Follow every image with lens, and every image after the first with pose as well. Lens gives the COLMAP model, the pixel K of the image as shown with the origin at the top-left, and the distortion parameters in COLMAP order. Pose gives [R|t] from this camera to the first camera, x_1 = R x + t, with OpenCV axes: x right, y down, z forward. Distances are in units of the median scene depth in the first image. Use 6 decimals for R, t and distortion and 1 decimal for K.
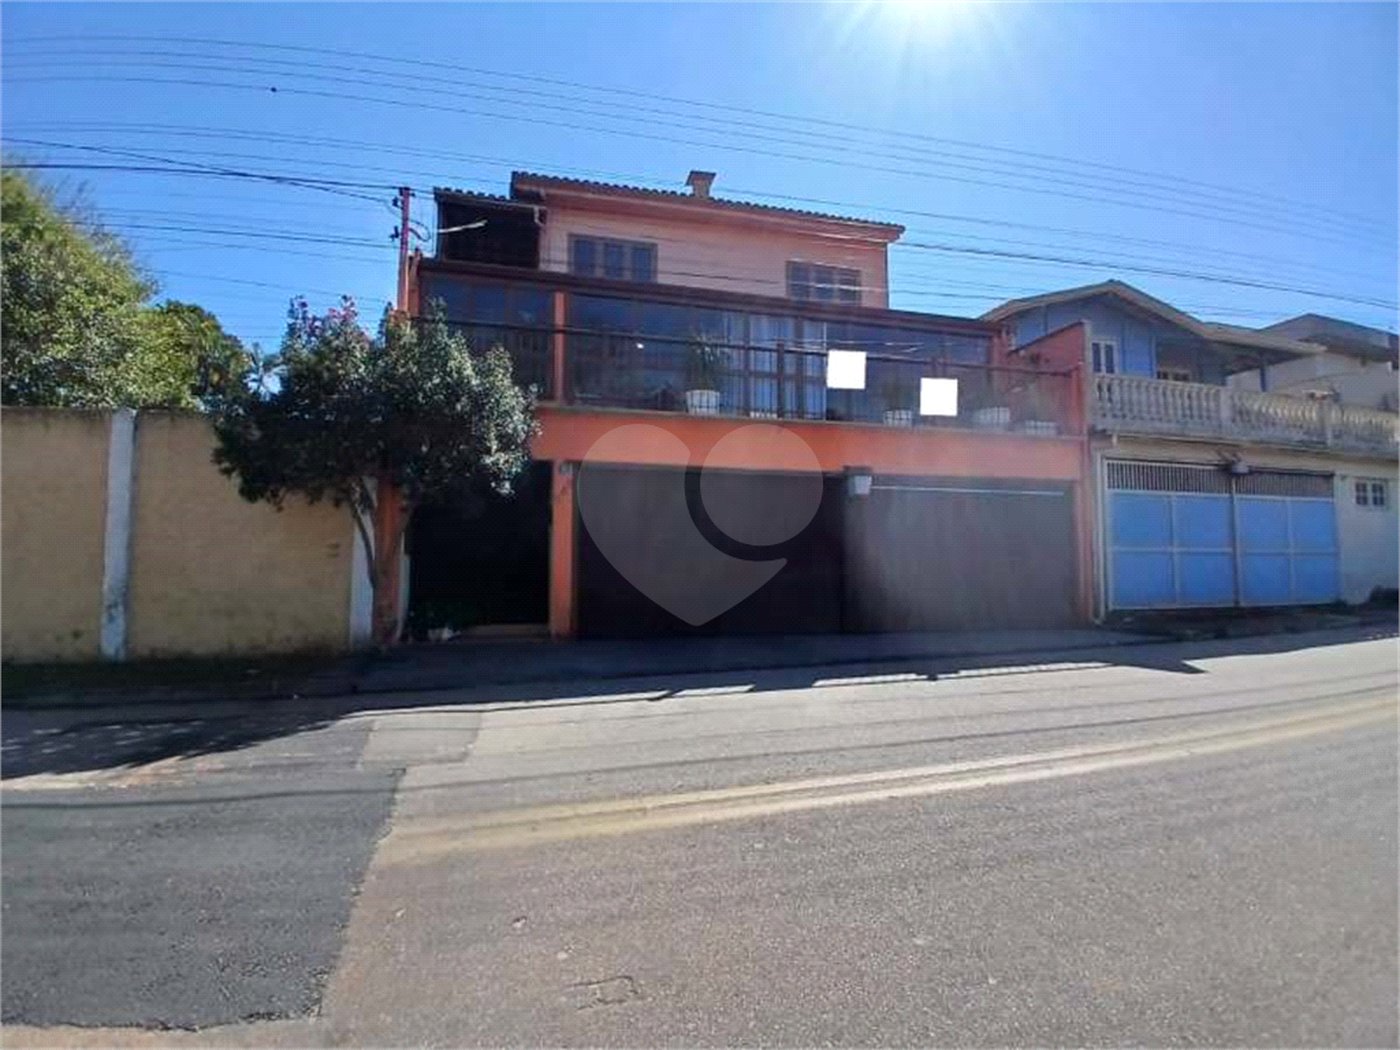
lens RADIAL K [[695.2, 0, 687.6], [0, 695.2, 517.9], [0, 0, 1]] dist [0.004982, -0.051704]
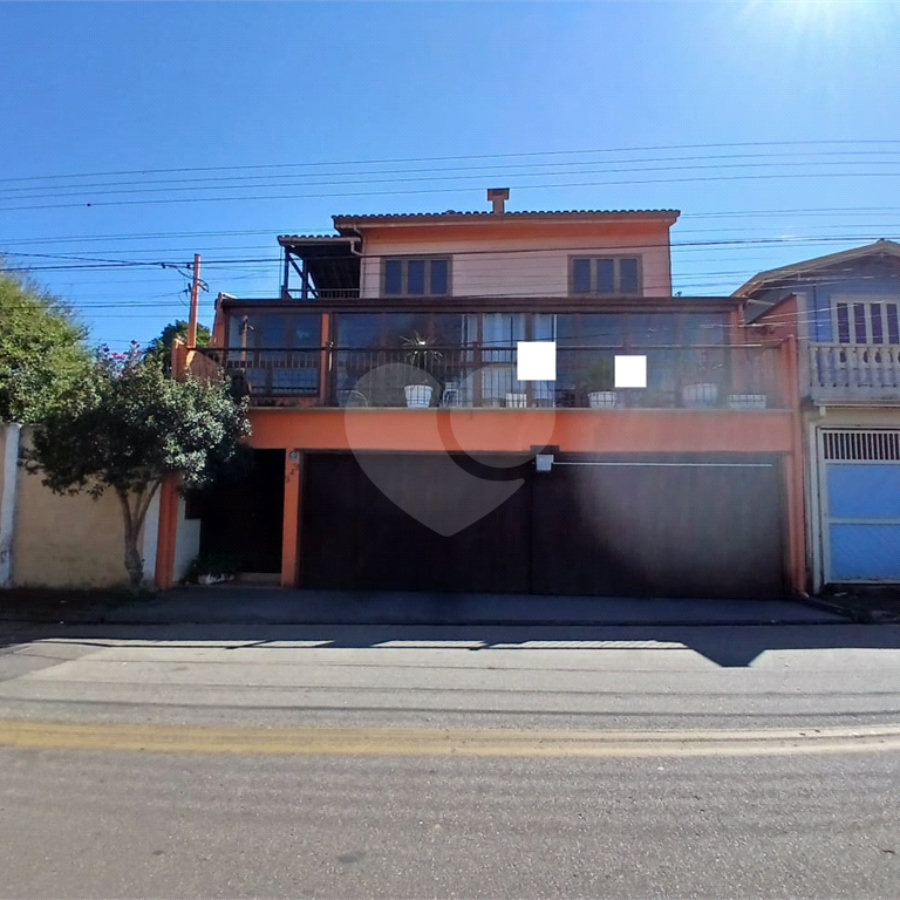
lens RADIAL K [[652.3, 0, 450.0], [0, 652.3, 450.0], [0, 0, 1]] dist [-0.030804, 0.004702]
pose [[0.947663, -0.024399, -0.318339, 0.399989], [0.008634, 0.998670, -0.050838, -0.013262], [0.319156, 0.045429, 0.946613, -0.041823]]
